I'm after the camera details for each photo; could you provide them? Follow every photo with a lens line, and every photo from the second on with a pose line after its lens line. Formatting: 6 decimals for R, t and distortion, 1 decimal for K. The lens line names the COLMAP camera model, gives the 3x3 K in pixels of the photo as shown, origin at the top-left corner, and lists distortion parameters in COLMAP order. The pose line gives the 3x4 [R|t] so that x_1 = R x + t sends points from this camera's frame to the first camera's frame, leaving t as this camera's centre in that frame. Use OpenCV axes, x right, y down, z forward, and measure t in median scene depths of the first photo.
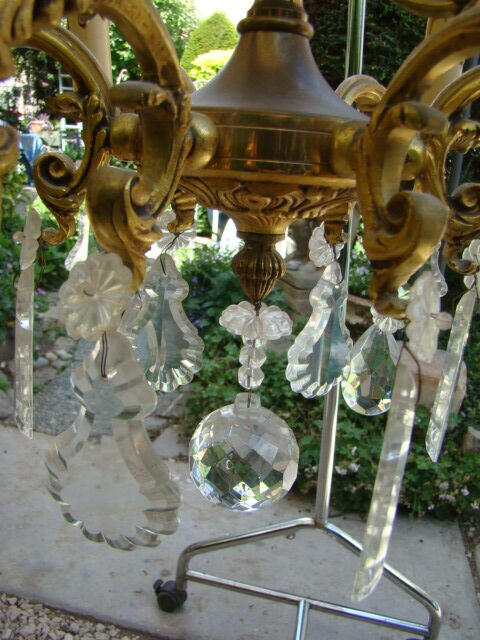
lens RADIAL K [[607.7, 0, 242.2], [0, 607.7, 319.5], [0, 0, 1]] dist [-0.131313, 0.000000]
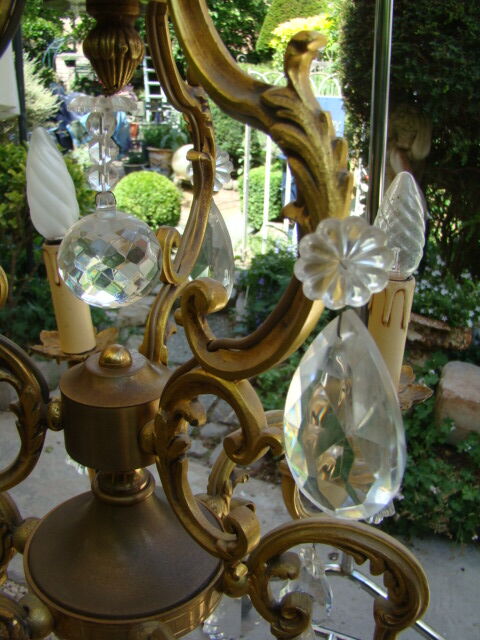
lens RADIAL K [[607.7, 0, 236.8], [0, 607.7, 320.8], [0, 0, 1]] dist [-0.131313, 0.000000]
pose [[0.988087, 0.016429, -0.153014, 0.052722], [-0.005227, 0.997294, 0.073324, -0.103385], [0.153805, -0.071651, 0.985500, -0.018603]]
